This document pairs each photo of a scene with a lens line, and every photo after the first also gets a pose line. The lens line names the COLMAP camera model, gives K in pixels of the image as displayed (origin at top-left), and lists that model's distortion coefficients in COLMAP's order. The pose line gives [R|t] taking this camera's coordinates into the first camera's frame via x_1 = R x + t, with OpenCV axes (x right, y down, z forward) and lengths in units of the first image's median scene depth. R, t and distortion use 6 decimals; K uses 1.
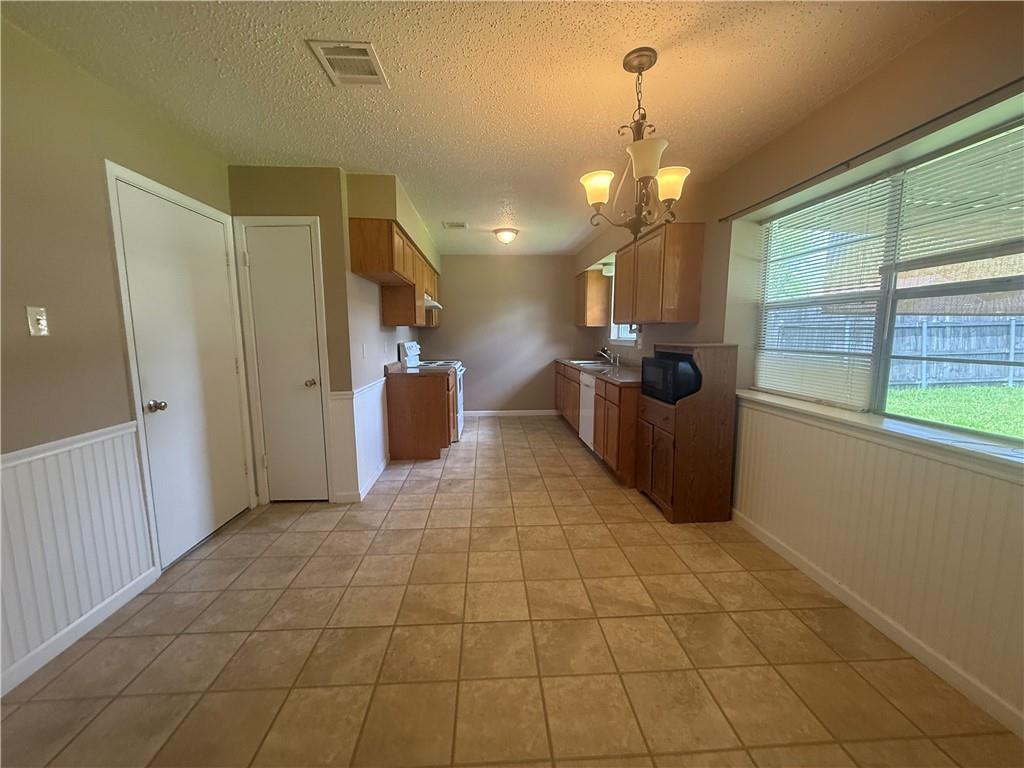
lens RADIAL K [[409.4, 0, 508.4], [0, 409.4, 383.2], [0, 0, 1]] dist [0.000588, 0.001311]
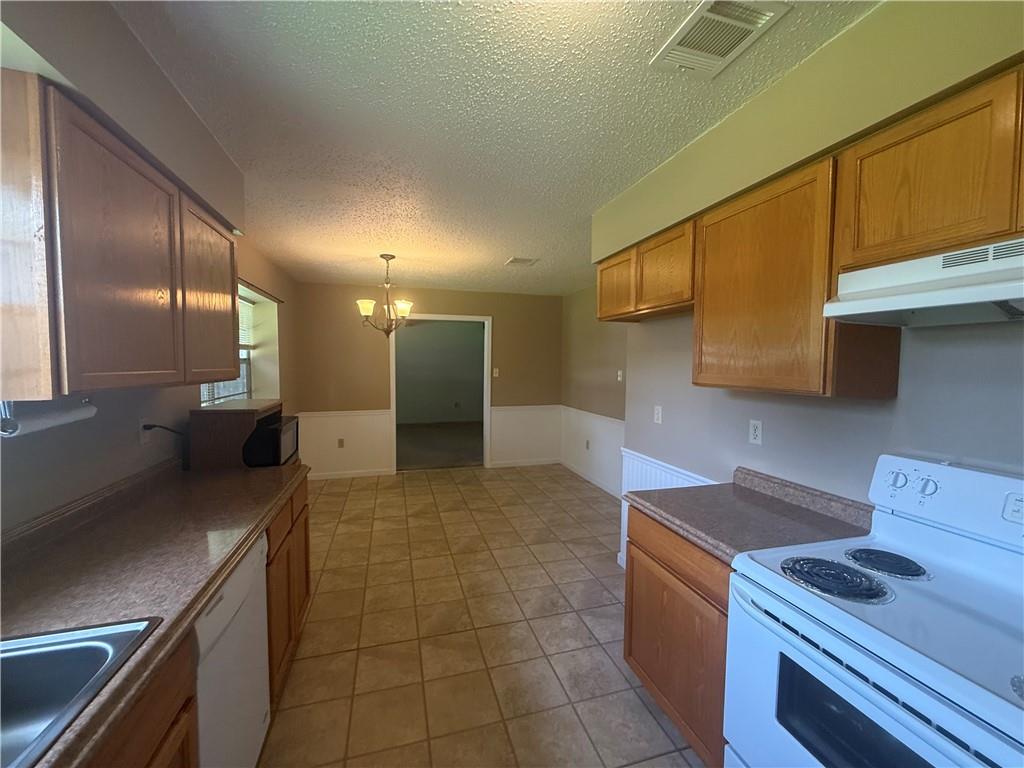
lens RADIAL K [[409.4, 0, 512.1], [0, 409.4, 382.2], [0, 0, 1]] dist [0.000588, 0.001311]
pose [[-0.973883, 0.006162, -0.226968, 0.122698], [-0.032355, 0.985664, 0.165591, -0.353851], [0.224734, 0.168610, -0.959721, 2.282010]]
